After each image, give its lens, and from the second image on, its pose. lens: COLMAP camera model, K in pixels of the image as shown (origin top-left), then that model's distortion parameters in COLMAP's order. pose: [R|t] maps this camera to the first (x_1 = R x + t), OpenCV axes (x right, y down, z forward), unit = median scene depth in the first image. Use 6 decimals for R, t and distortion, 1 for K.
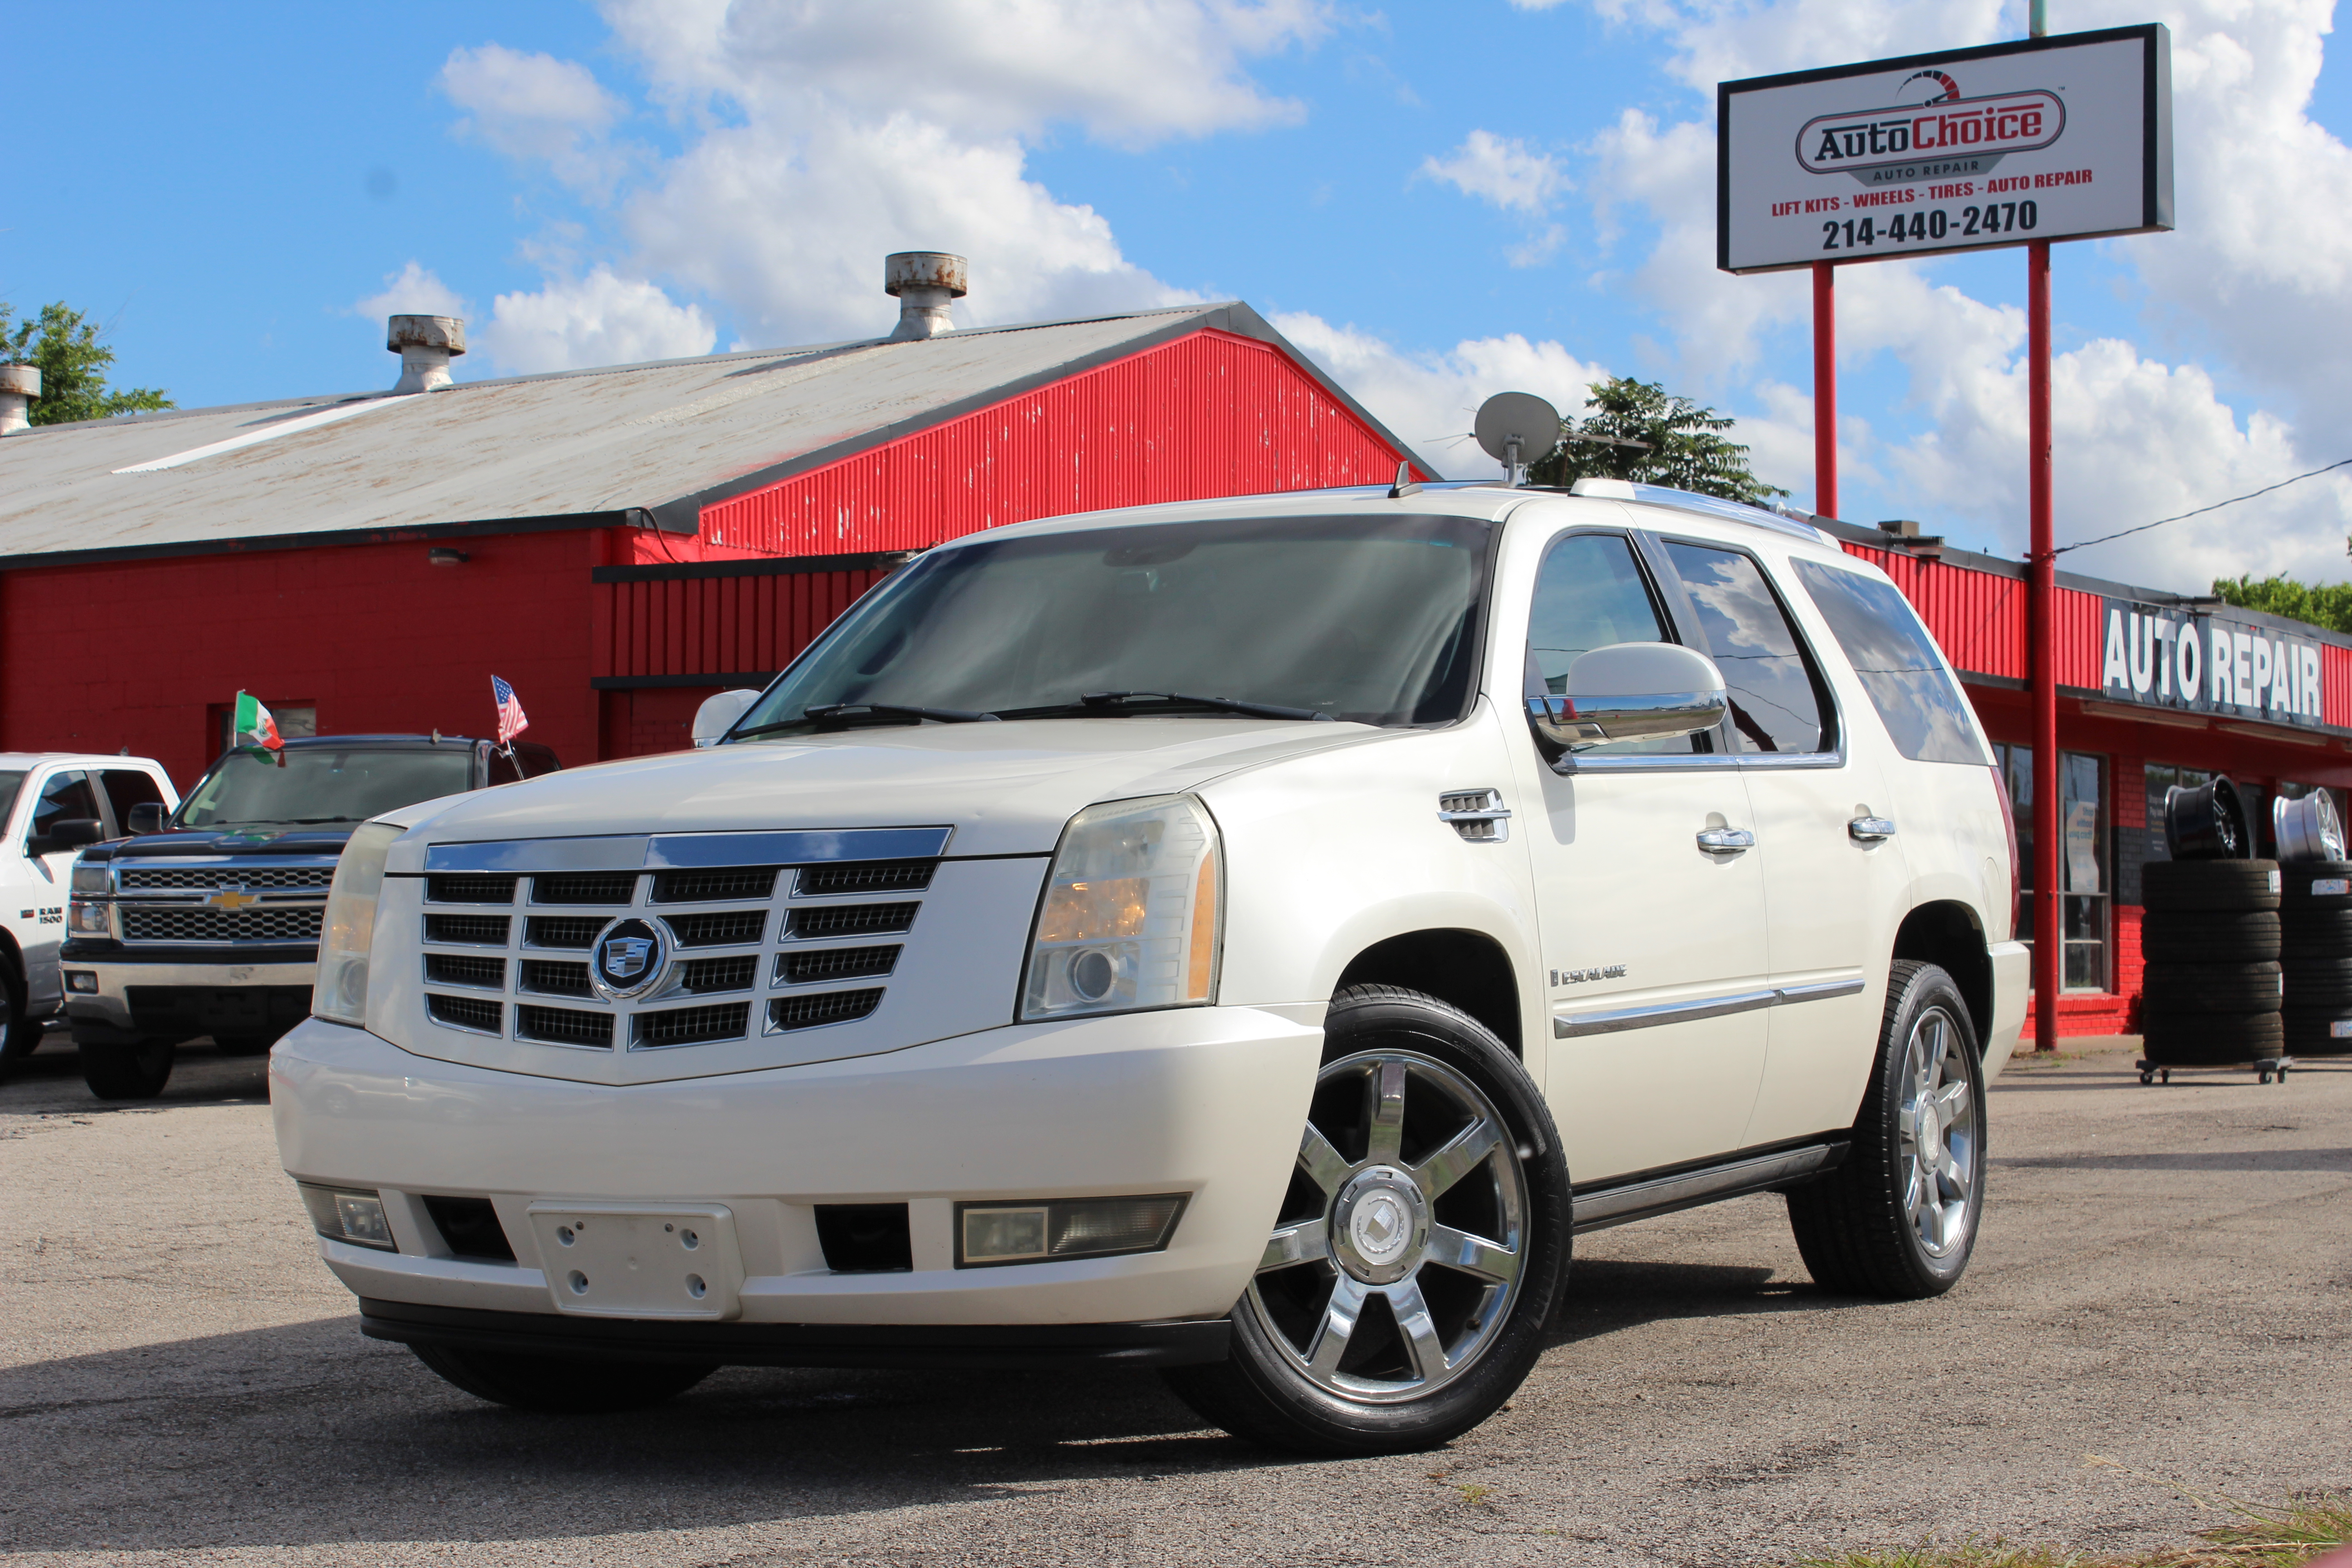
lens RADIAL K [[3889.9, 0, 1176.0], [0, 3889.9, 784.0], [0, 0, 1]] dist [0.001300, 0.119078]
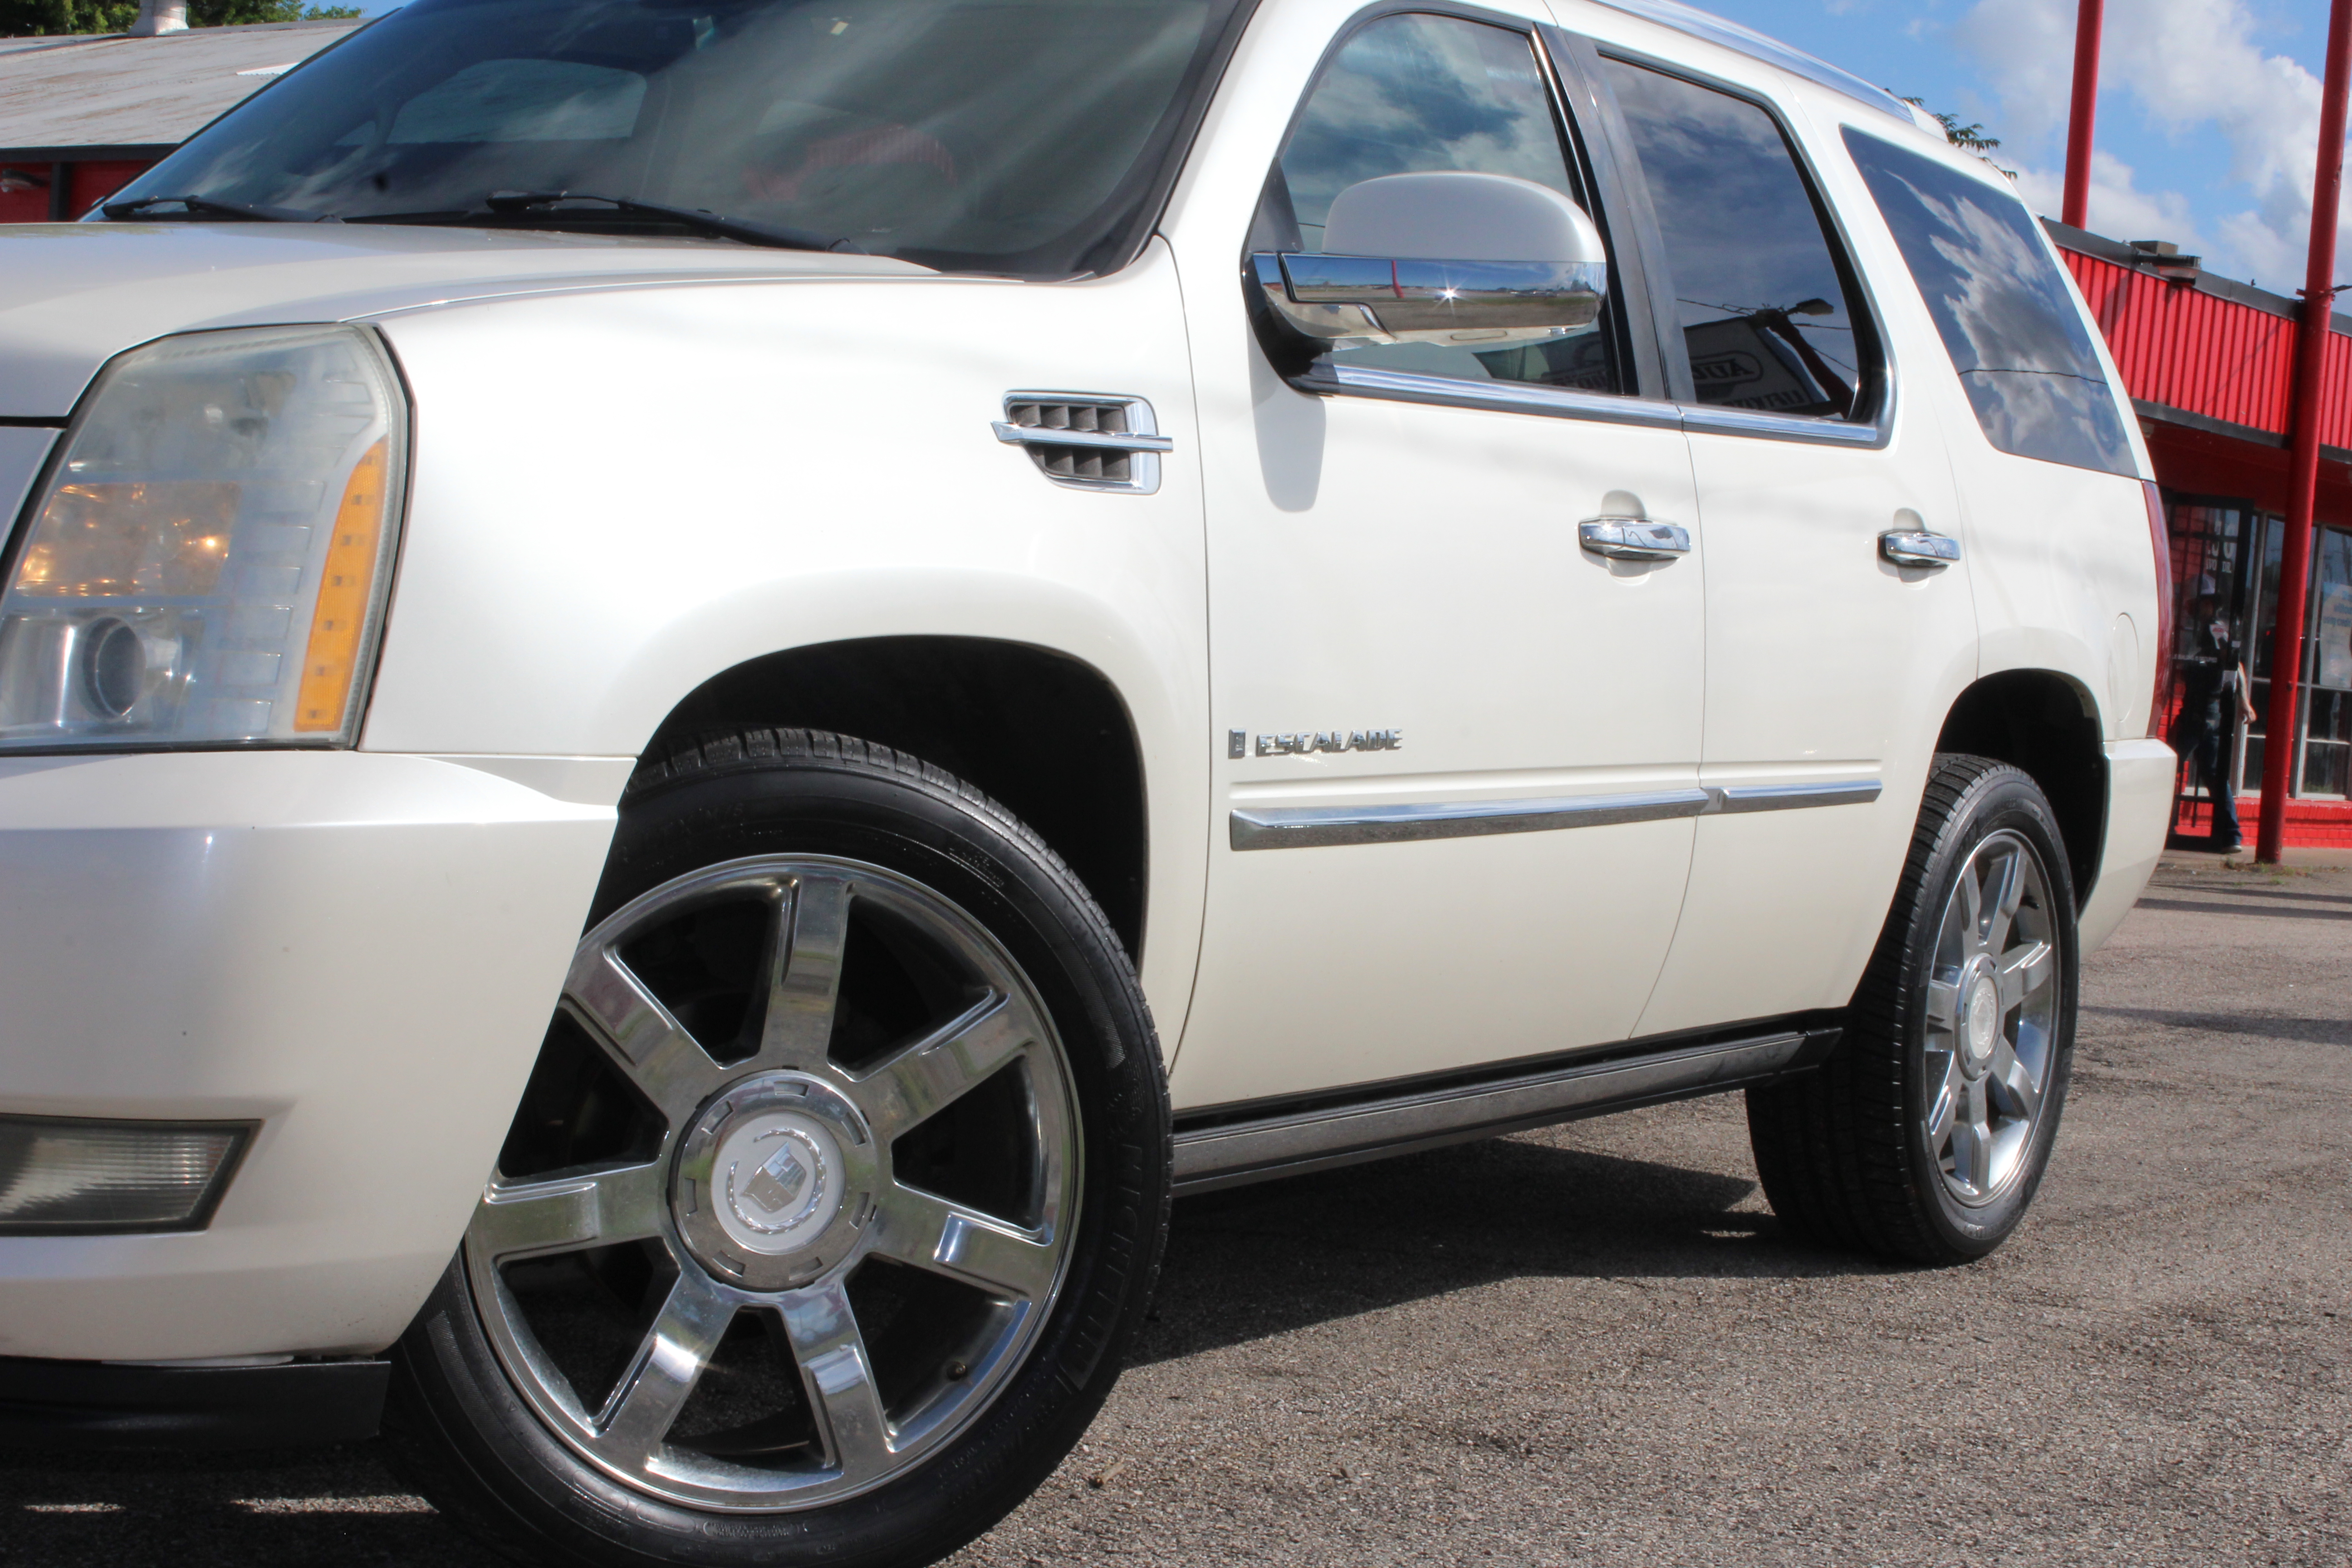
lens RADIAL K [[3829.0, 0, 1176.0], [0, 3829.0, 784.0], [0, 0, 1]] dist [0.014880, 0.018178]
pose [[0.994576, 0.079458, -0.067125, 0.101526], [-0.074335, 0.994360, 0.075641, 0.011361], [0.072757, -0.070241, 0.994873, 0.356715]]
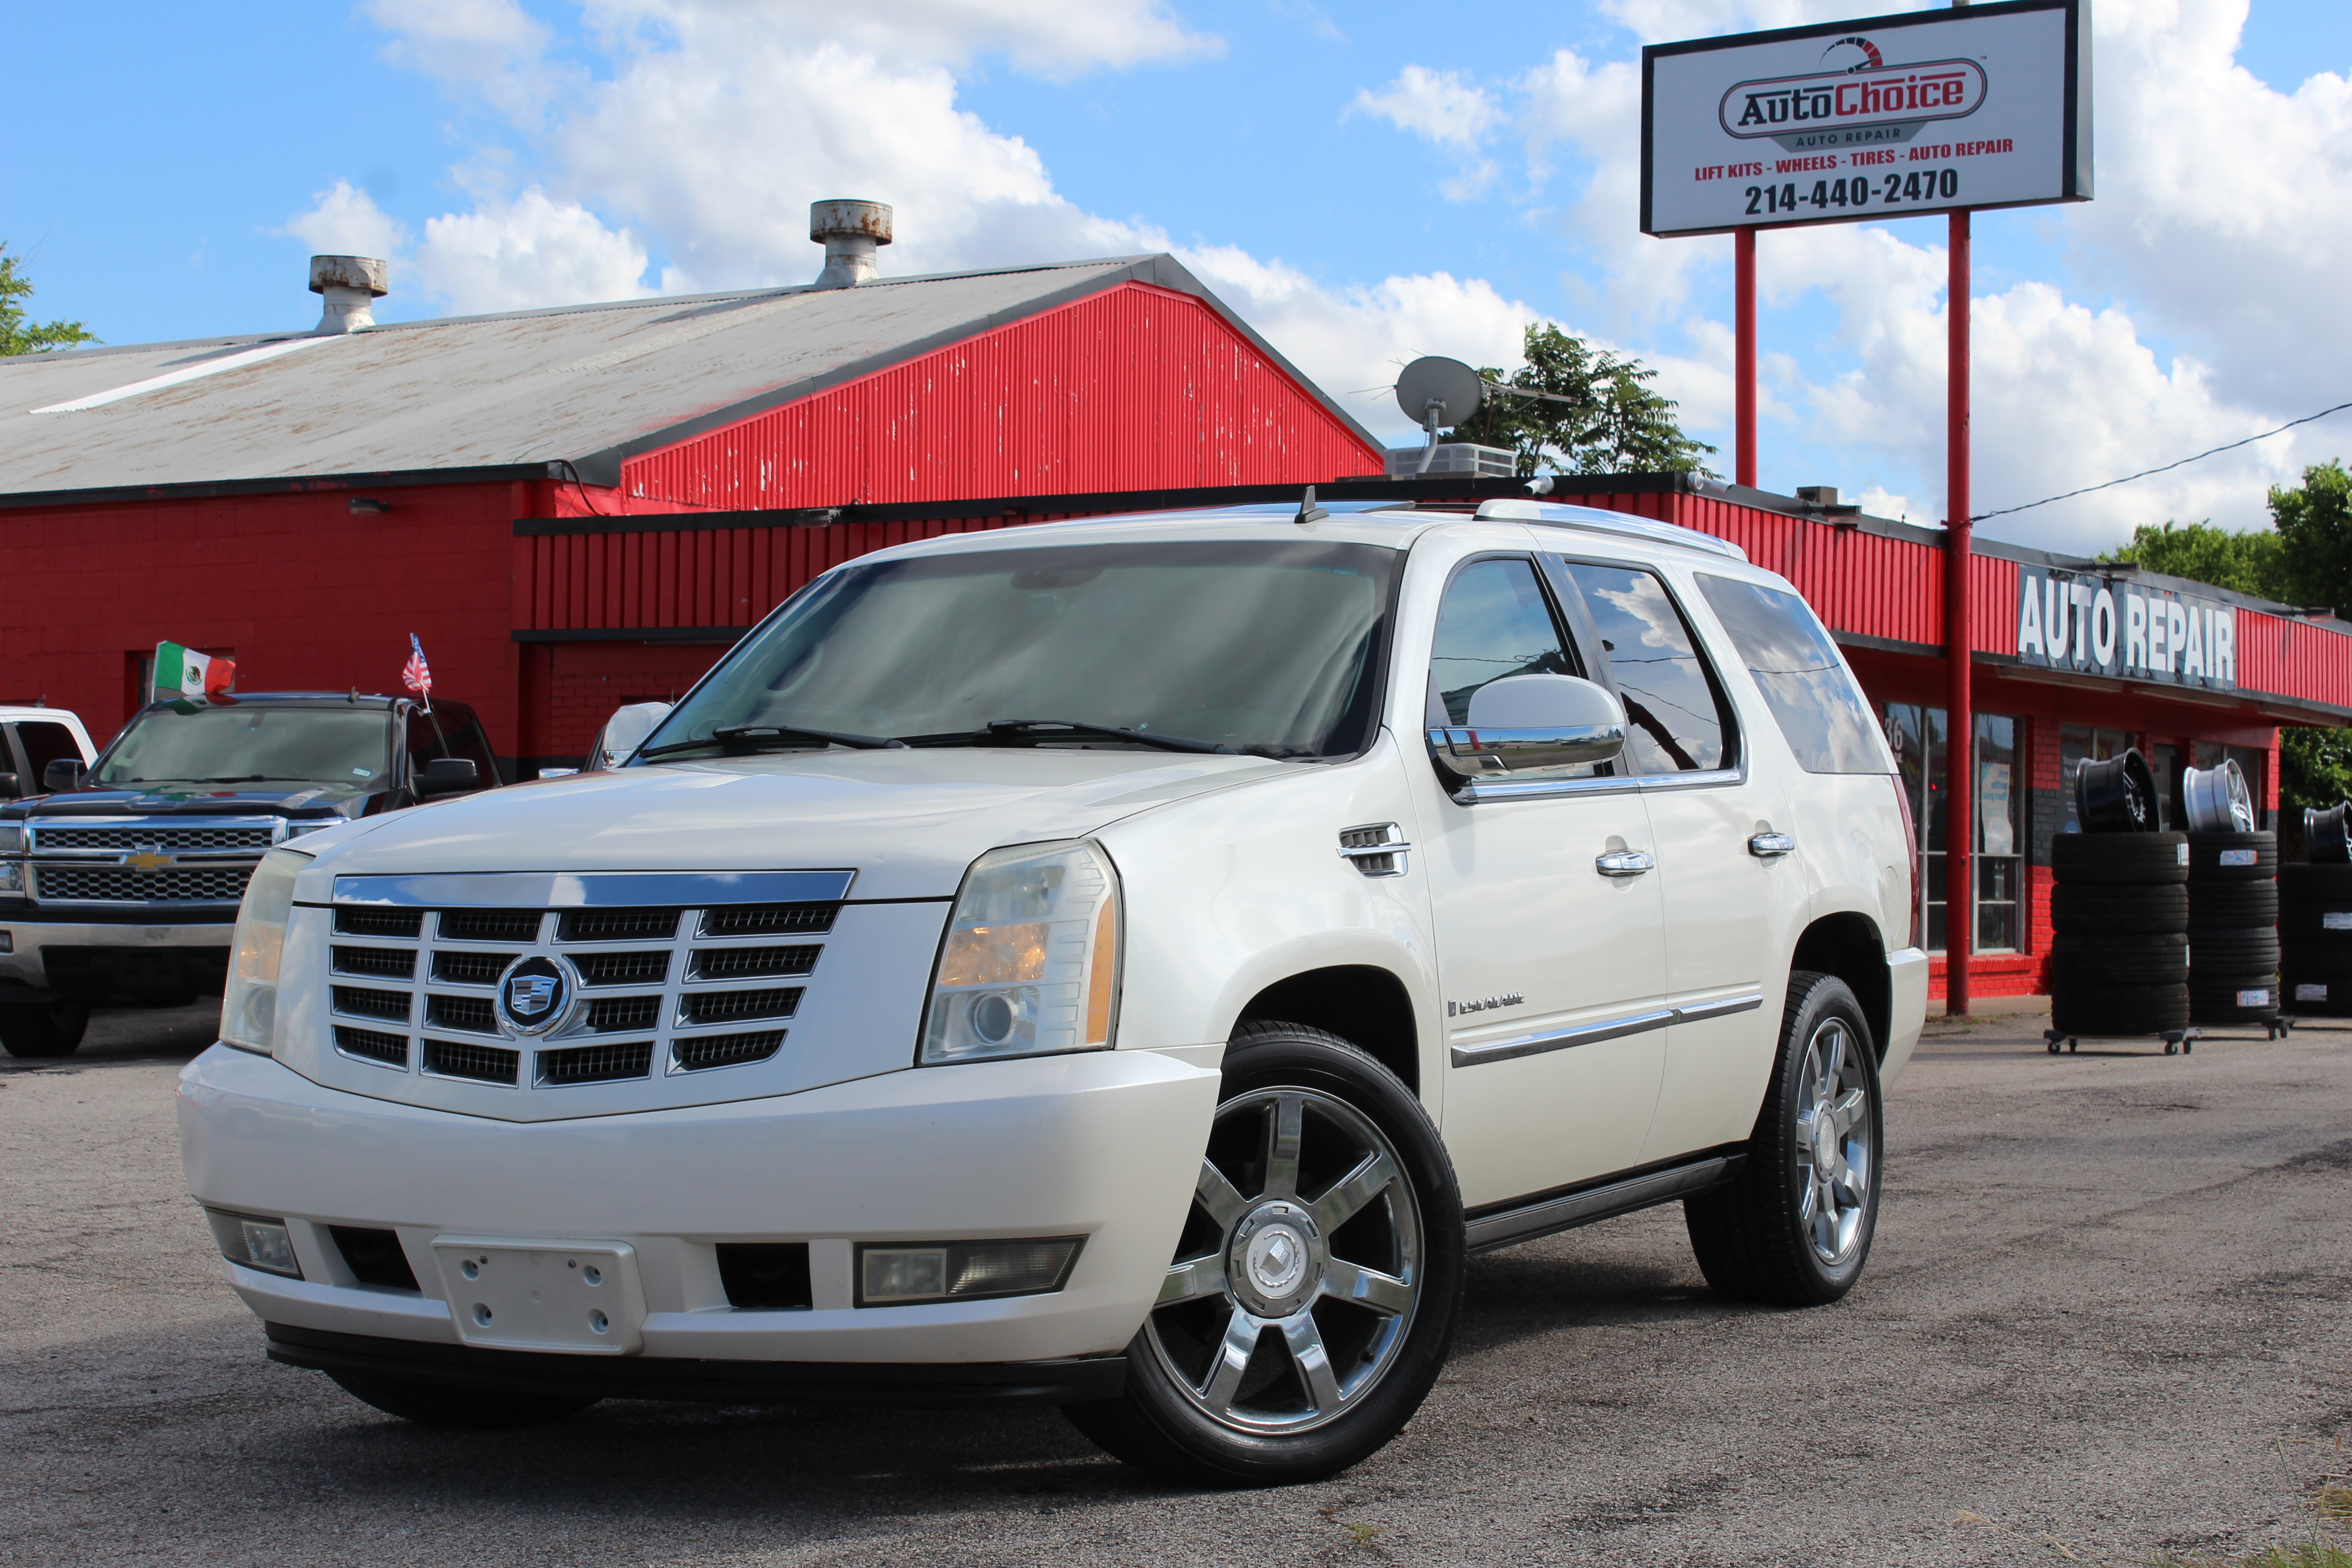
lens RADIAL K [[3890.2, 0, 1176.0], [0, 3890.2, 784.0], [0, 0, 1]] dist [0.011121, 0.085474]
pose [[0.999790, 0.007594, 0.019020, 0.004544], [-0.007932, 0.999811, 0.017742, -0.020900], [-0.018881, -0.017889, 0.999662, -0.008807]]
